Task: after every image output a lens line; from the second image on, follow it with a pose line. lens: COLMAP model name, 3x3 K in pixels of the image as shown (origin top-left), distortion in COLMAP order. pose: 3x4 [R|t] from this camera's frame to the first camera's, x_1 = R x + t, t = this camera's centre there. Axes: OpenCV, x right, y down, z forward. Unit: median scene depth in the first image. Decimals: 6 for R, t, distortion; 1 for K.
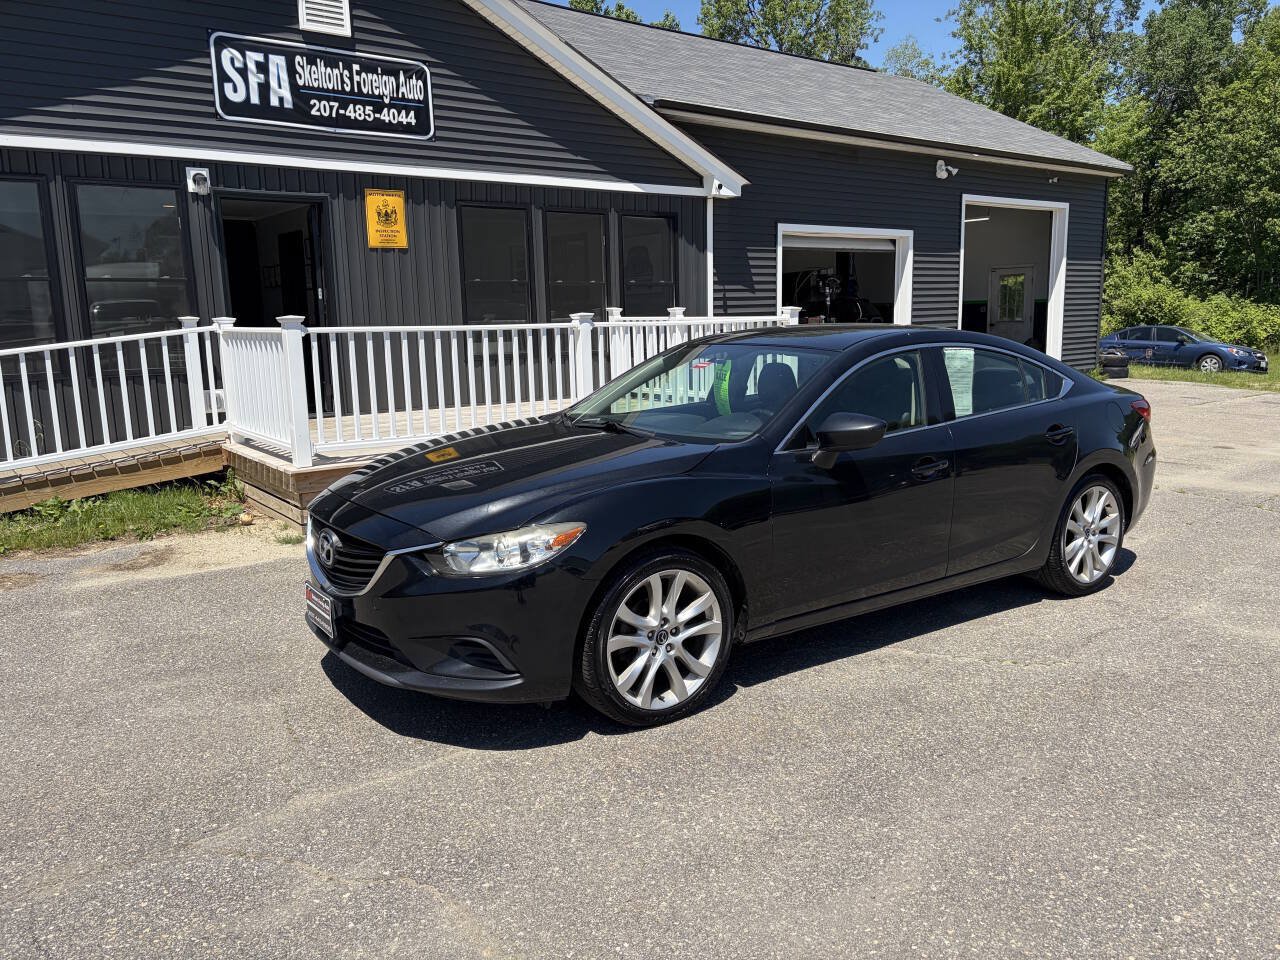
lens RADIAL K [[974.1, 0, 666.7], [0, 974.1, 457.7], [0, 0, 1]] dist [0.067325, -0.076506]
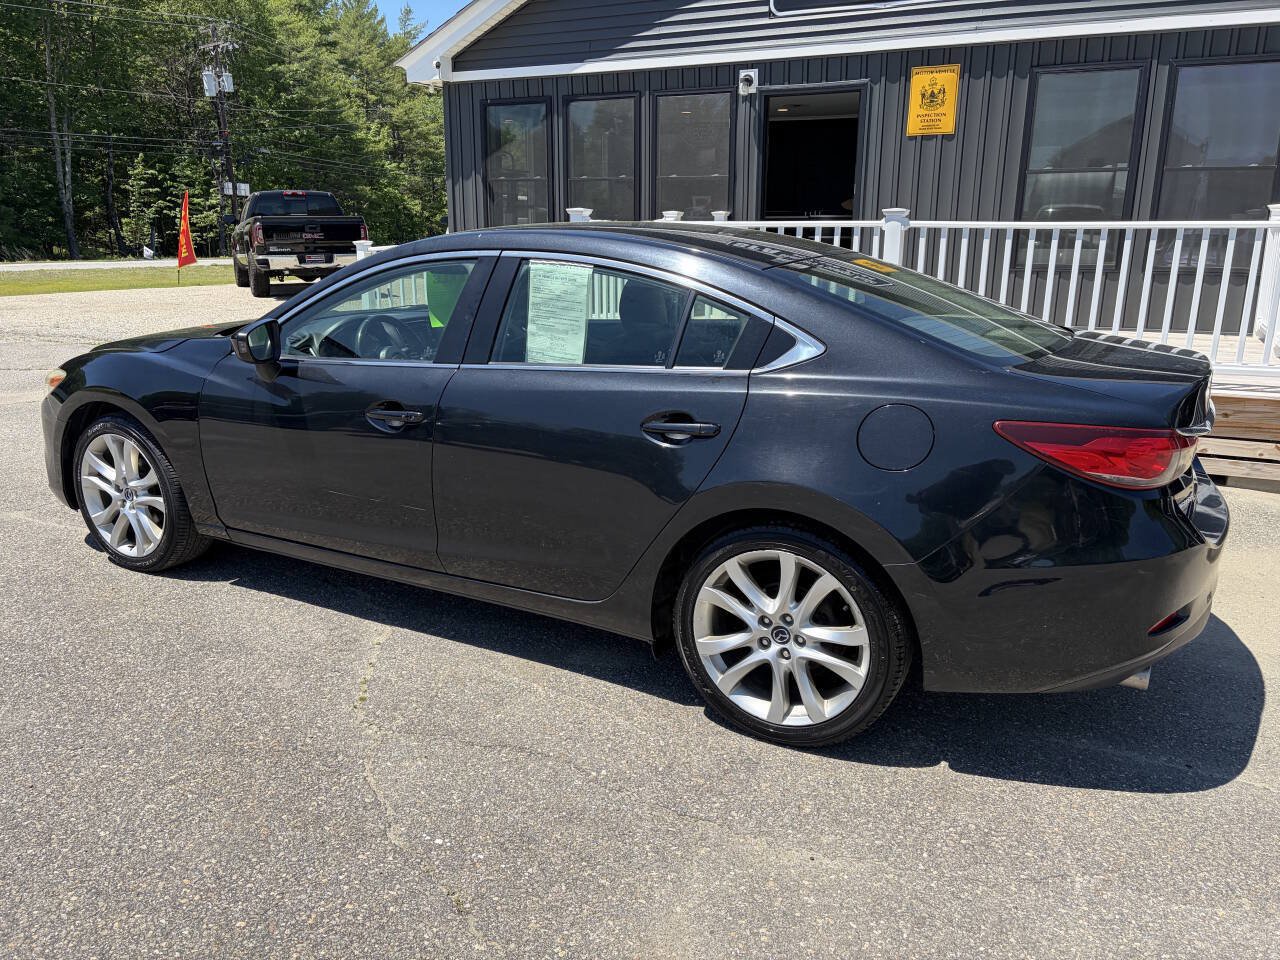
lens RADIAL K [[974.1, 0, 636.2], [0, 974.1, 478.5], [0, 0, 1]] dist [0.067325, -0.076506]
pose [[0.432154, 0.249090, -0.866716, 0.507334], [-0.148009, 0.967654, 0.204300, -0.062269], [0.889571, 0.039993, 0.455043, 0.416482]]
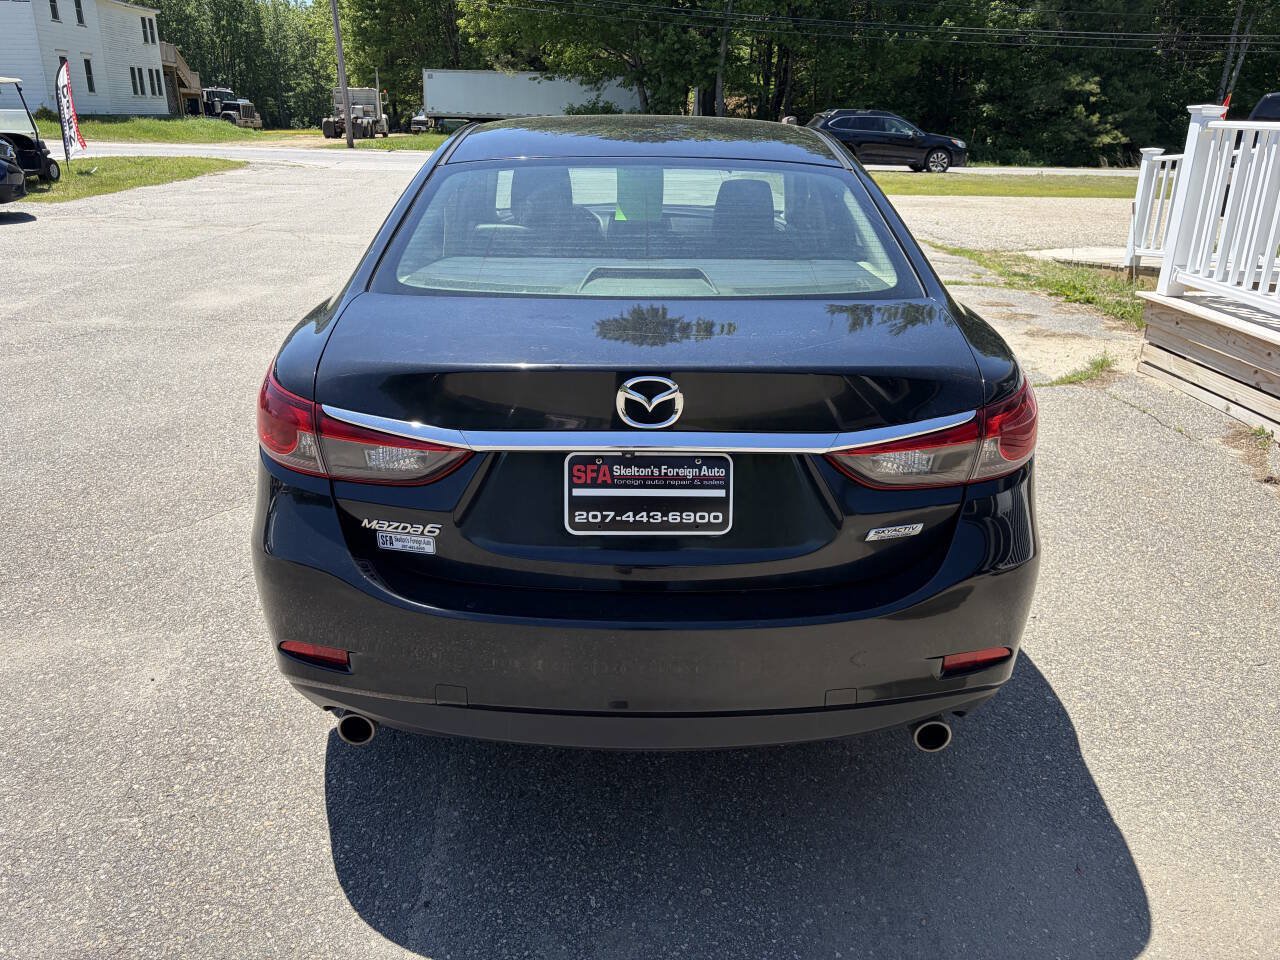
lens RADIAL K [[974.1, 0, 642.5], [0, 974.1, 465.4], [0, 0, 1]] dist [0.067325, -0.076506]
pose [[-0.596416, 0.278093, -0.752962, 0.440770], [-0.123886, 0.894934, 0.428656, -0.125260], [0.793057, 0.348939, -0.499301, 0.845679]]
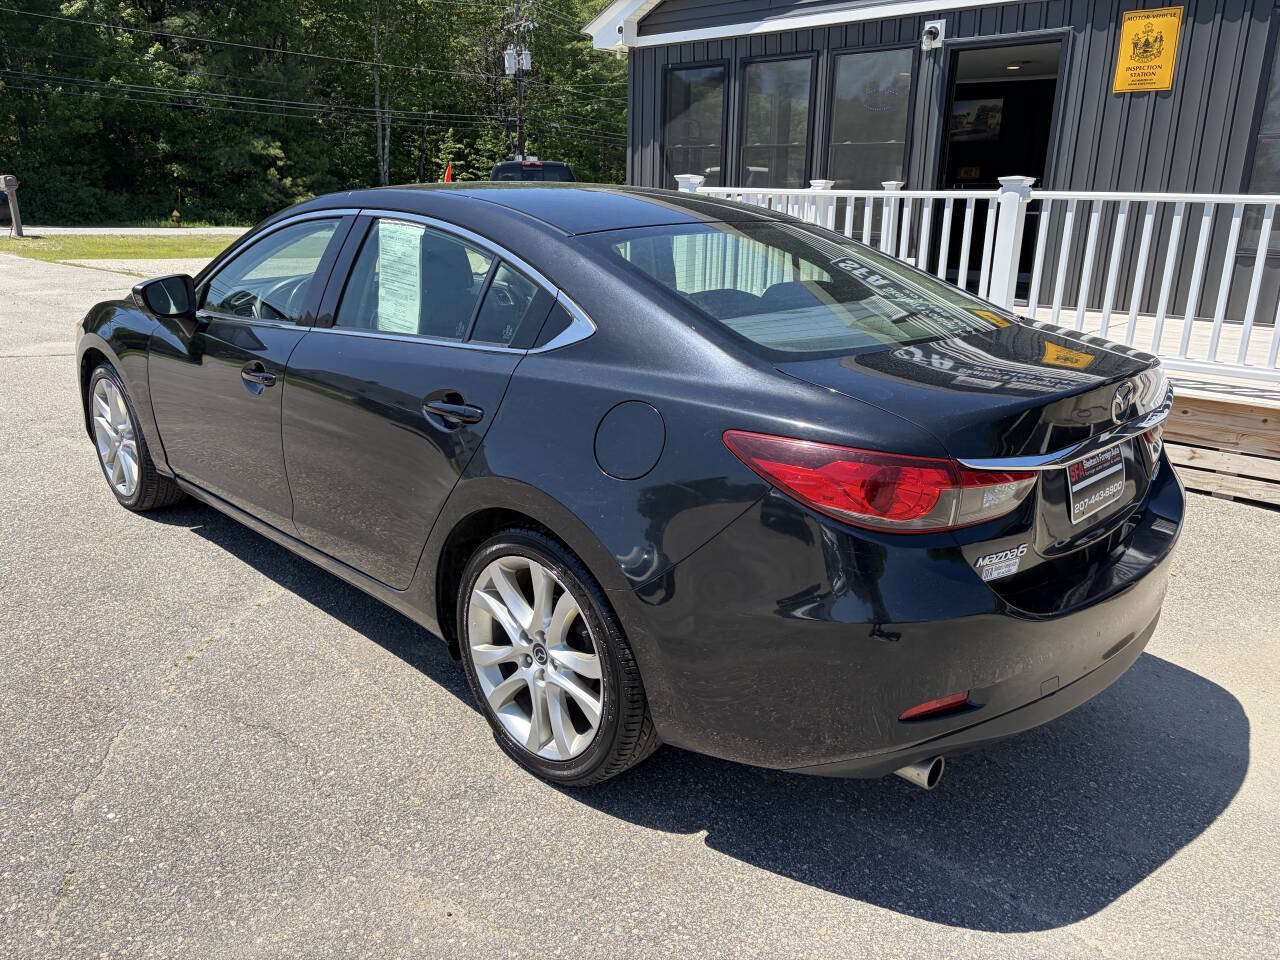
lens RADIAL K [[974.1, 0, 634.5], [0, 974.1, 482.5], [0, 0, 1]] dist [0.067325, -0.076506]
pose [[0.151228, 0.301146, -0.941510, 0.516956], [-0.167576, 0.946489, 0.275822, -0.083189], [0.974191, 0.116063, 0.193600, 0.574499]]
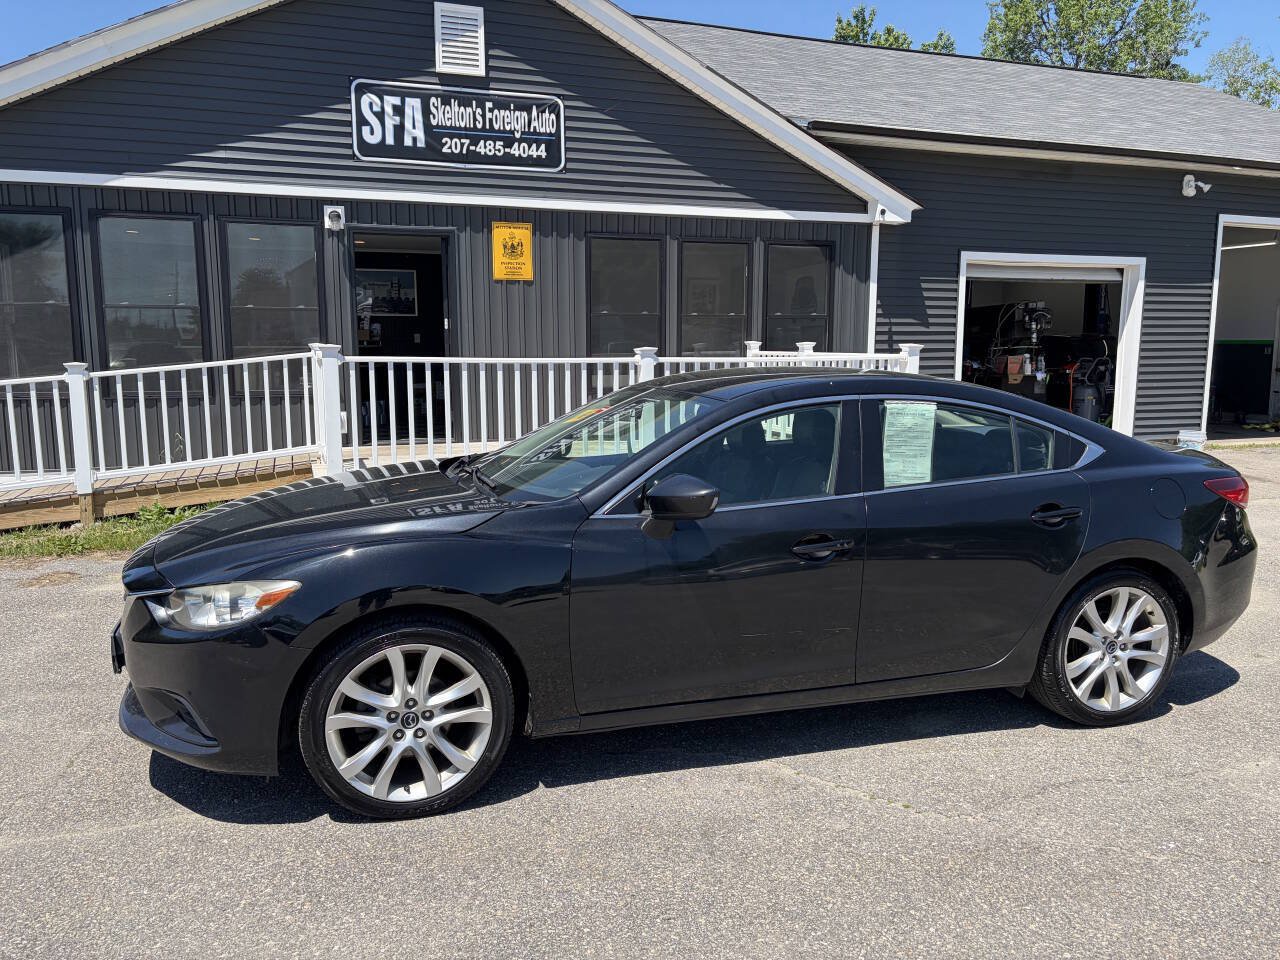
lens RADIAL K [[974.1, 0, 644.4], [0, 974.1, 467.8], [0, 0, 1]] dist [0.067325, -0.076506]
pose [[0.950683, 0.058211, -0.304652, 0.186956], [-0.064641, 0.997847, -0.011055, -0.018804], [0.303353, 0.030203, 0.952400, 0.090897]]
